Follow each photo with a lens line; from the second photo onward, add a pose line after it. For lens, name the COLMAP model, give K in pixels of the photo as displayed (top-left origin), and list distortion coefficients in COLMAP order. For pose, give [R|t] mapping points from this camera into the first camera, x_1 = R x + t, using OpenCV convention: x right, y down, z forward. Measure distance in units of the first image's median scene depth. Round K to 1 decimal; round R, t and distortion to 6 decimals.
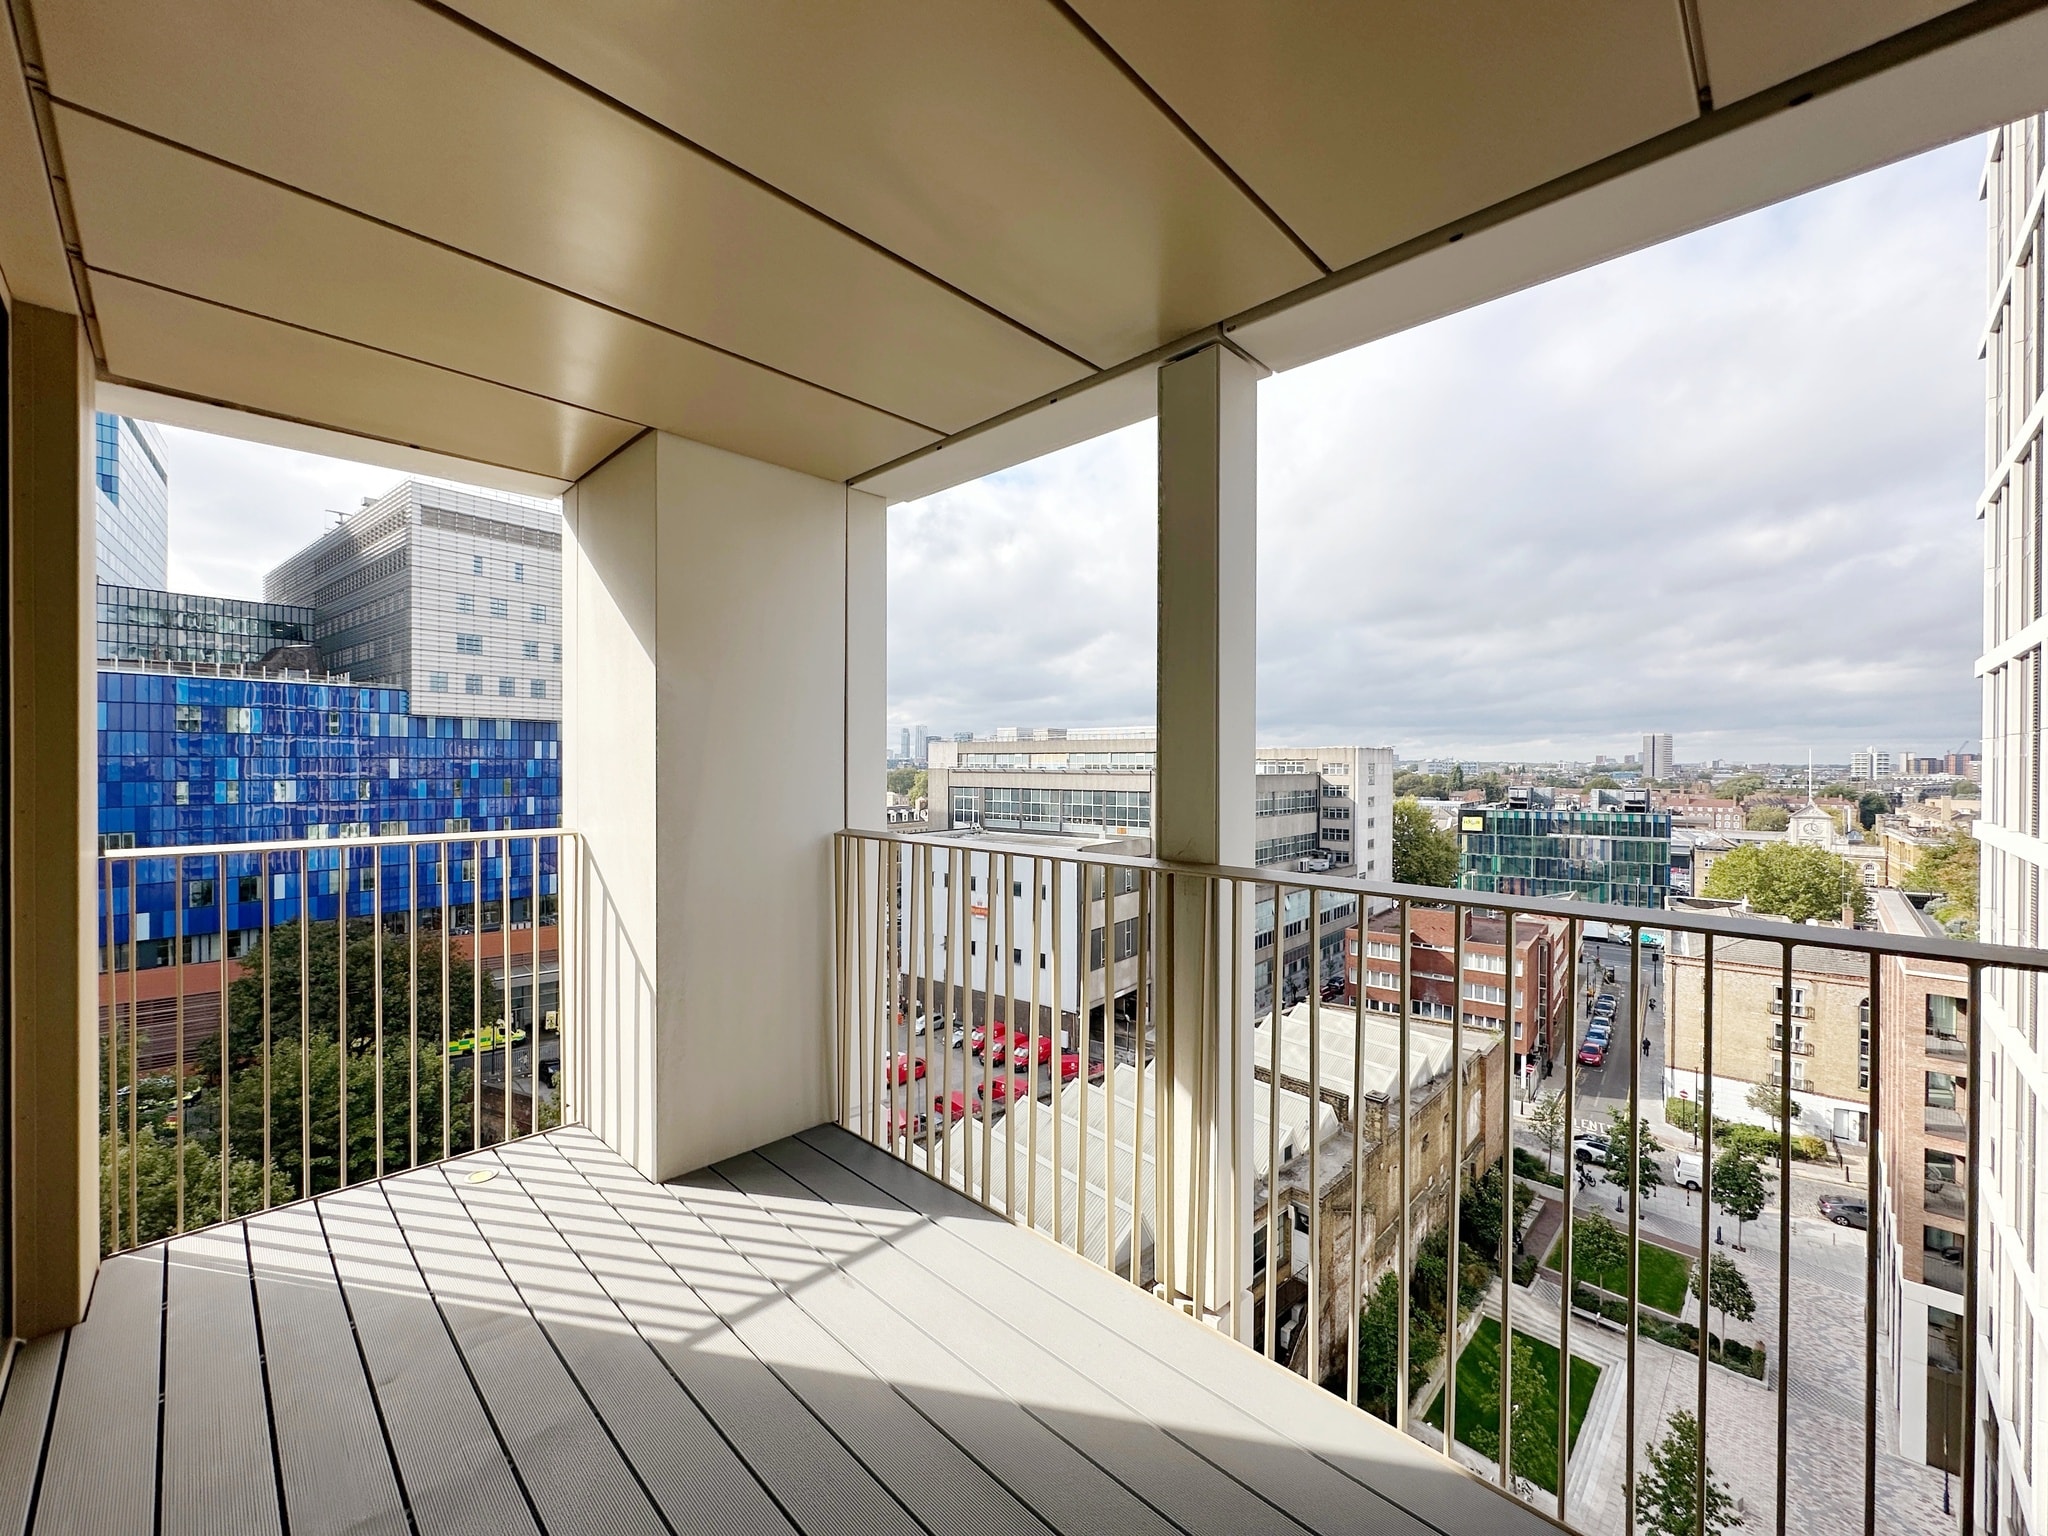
lens RADIAL K [[813.1, 0, 1046.6], [0, 813.1, 765.5], [0, 0, 1]] dist [-0.003171, 0.001045]
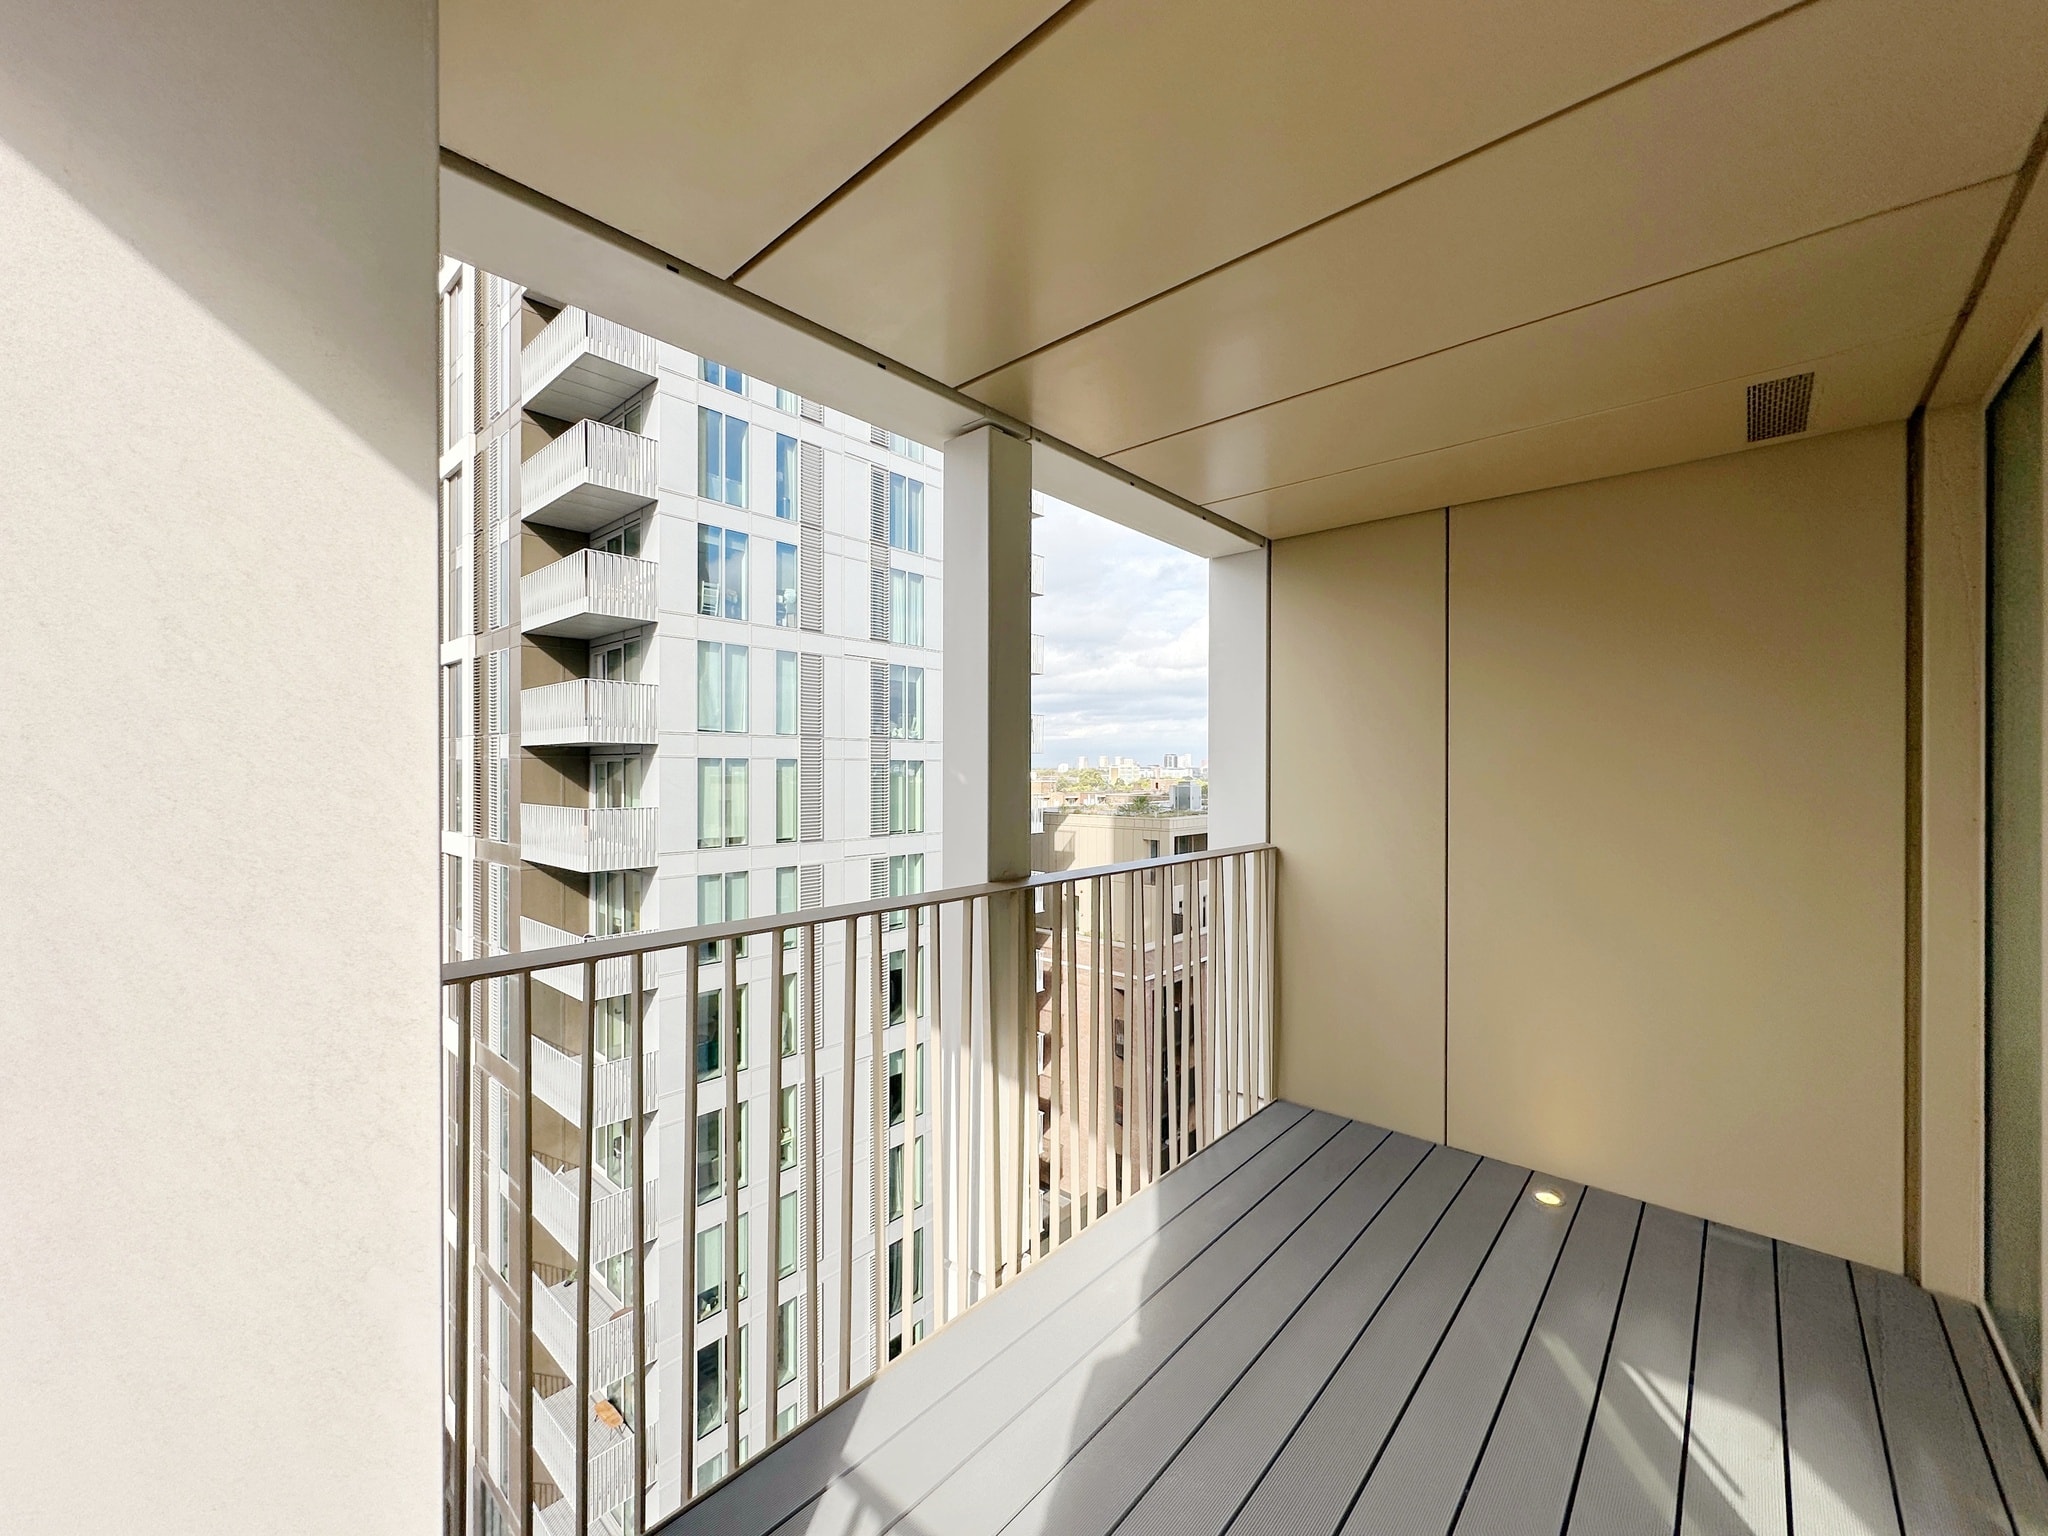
lens RADIAL K [[813.1, 0, 1025.2], [0, 813.1, 773.7], [0, 0, 1]] dist [-0.003171, 0.001045]
pose [[-0.027070, -0.014607, 0.999527, -0.826172], [-0.006052, 0.999877, 0.014448, -0.045457], [-0.999615, -0.005658, -0.027155, 0.868847]]
